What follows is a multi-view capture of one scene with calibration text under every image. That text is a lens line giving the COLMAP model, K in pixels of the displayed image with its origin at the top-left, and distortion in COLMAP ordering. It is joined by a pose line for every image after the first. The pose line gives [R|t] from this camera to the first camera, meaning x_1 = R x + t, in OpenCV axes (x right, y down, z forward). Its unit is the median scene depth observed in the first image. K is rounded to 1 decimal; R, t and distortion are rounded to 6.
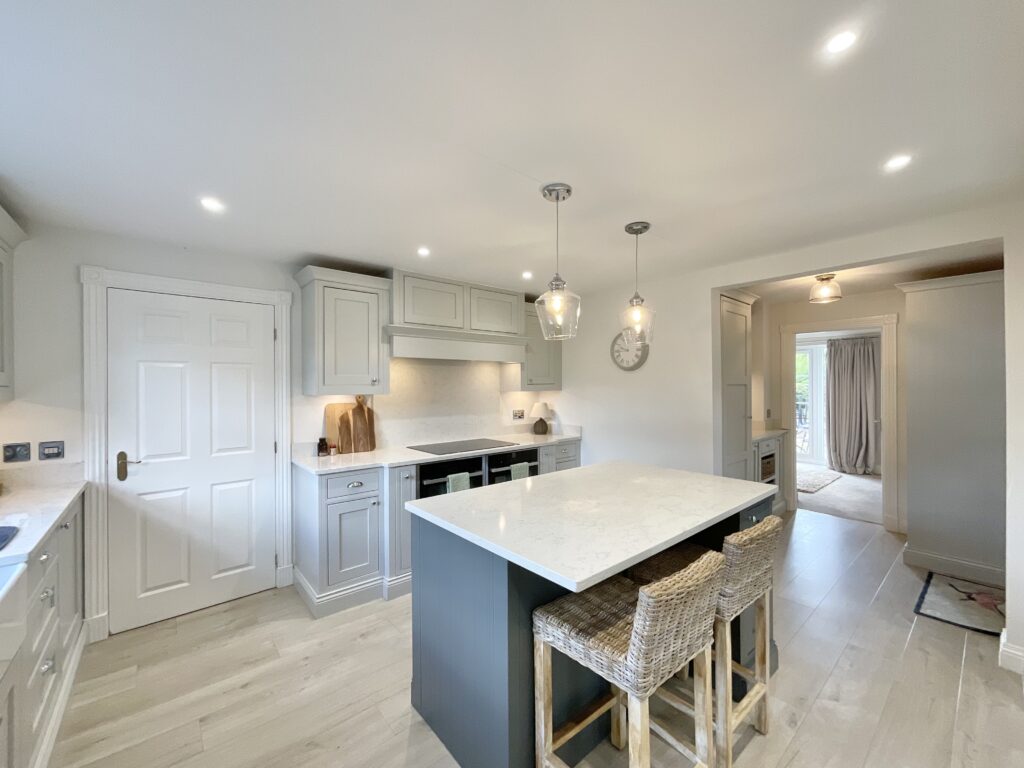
lens RADIAL K [[416.3, 0, 507.1], [0, 416.3, 387.0], [0, 0, 1]] dist [-0.003768, -0.000127]
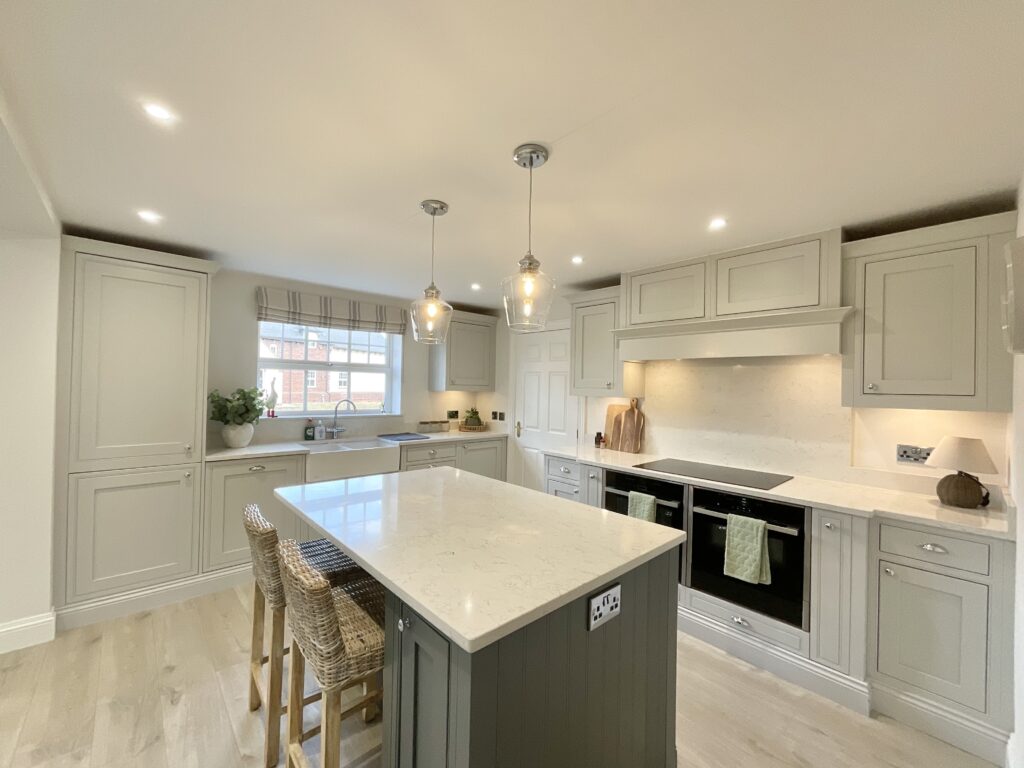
lens RADIAL K [[416.3, 0, 513.8], [0, 416.3, 386.5], [0, 0, 1]] dist [-0.003768, -0.000127]
pose [[0.044381, 0.007686, -0.998985, 0.720082], [-0.025981, 0.999641, 0.006537, -0.009966], [0.998677, 0.025664, 0.044565, 0.690115]]
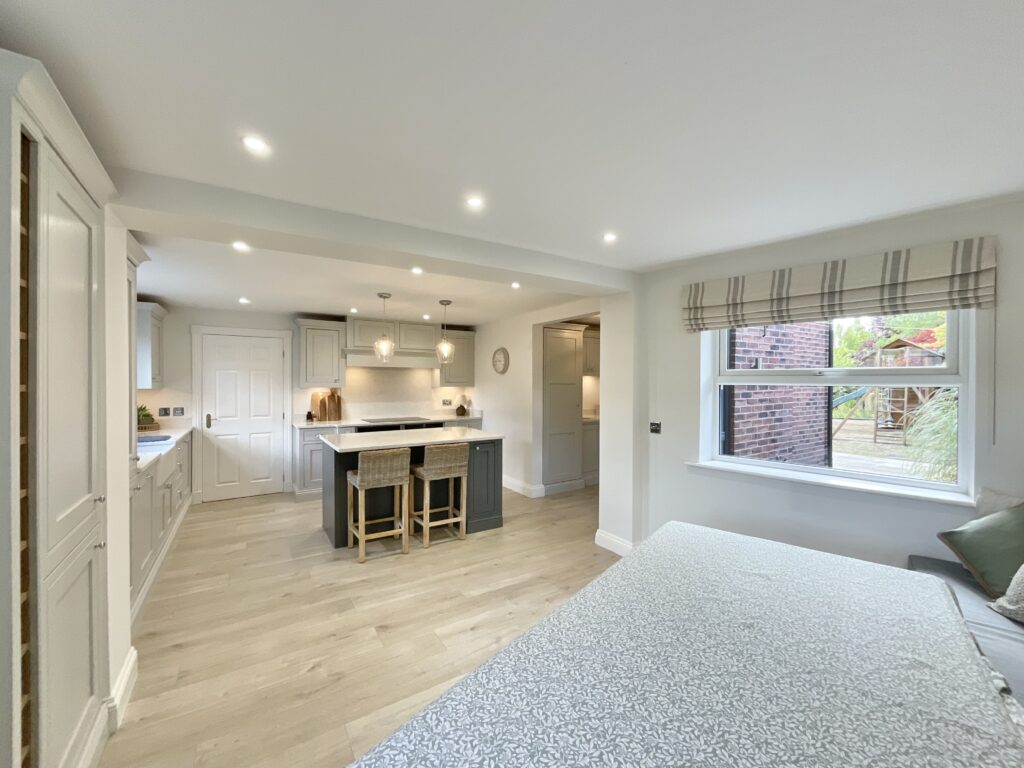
lens RADIAL K [[416.3, 0, 506.3], [0, 416.3, 384.7], [0, 0, 1]] dist [-0.003768, -0.000127]
pose [[0.990171, 0.009039, -0.139568, 0.634151], [-0.008762, 0.999958, 0.002602, -0.005234], [0.139585, -0.001353, 0.990209, -0.643649]]
